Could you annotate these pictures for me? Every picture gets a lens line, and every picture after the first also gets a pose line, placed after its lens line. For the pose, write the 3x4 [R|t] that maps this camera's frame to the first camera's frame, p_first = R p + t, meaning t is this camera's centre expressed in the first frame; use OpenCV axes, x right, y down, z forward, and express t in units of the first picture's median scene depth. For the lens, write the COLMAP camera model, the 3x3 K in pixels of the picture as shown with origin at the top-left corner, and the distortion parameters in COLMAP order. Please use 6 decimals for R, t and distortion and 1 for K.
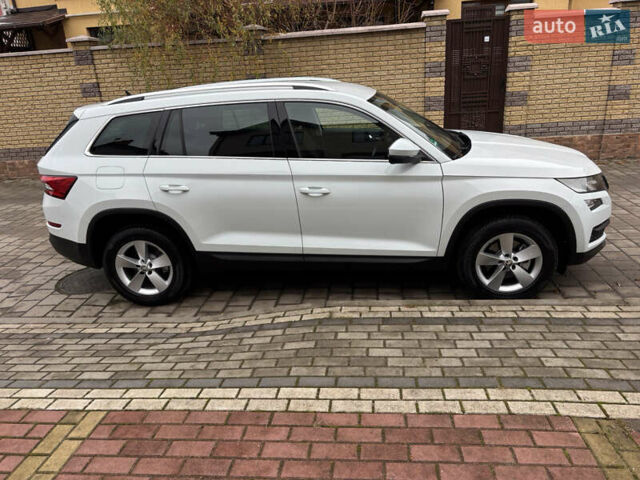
lens RADIAL K [[483.9, 0, 323.1], [0, 483.9, 241.8], [0, 0, 1]] dist [0.026861, -0.010373]
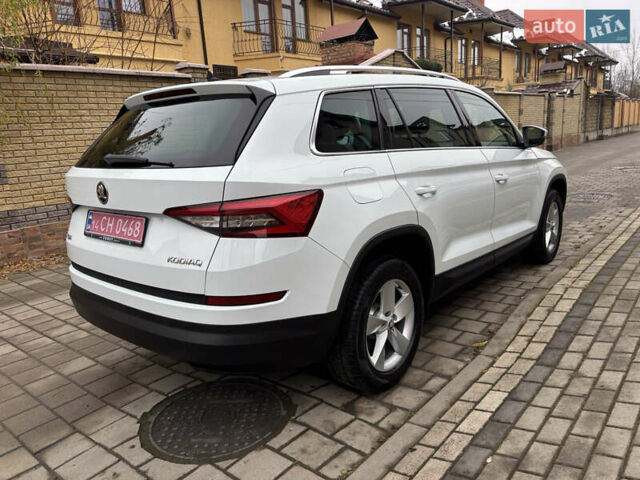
lens RADIAL K [[483.9, 0, 323.1], [0, 483.9, 241.8], [0, 0, 1]] dist [0.026861, -0.010373]
pose [[0.561903, -0.156222, 0.812318, -0.960144], [0.307662, 0.951025, -0.029921, -0.060567], [-0.767860, 0.266732, 0.582447, 0.695298]]
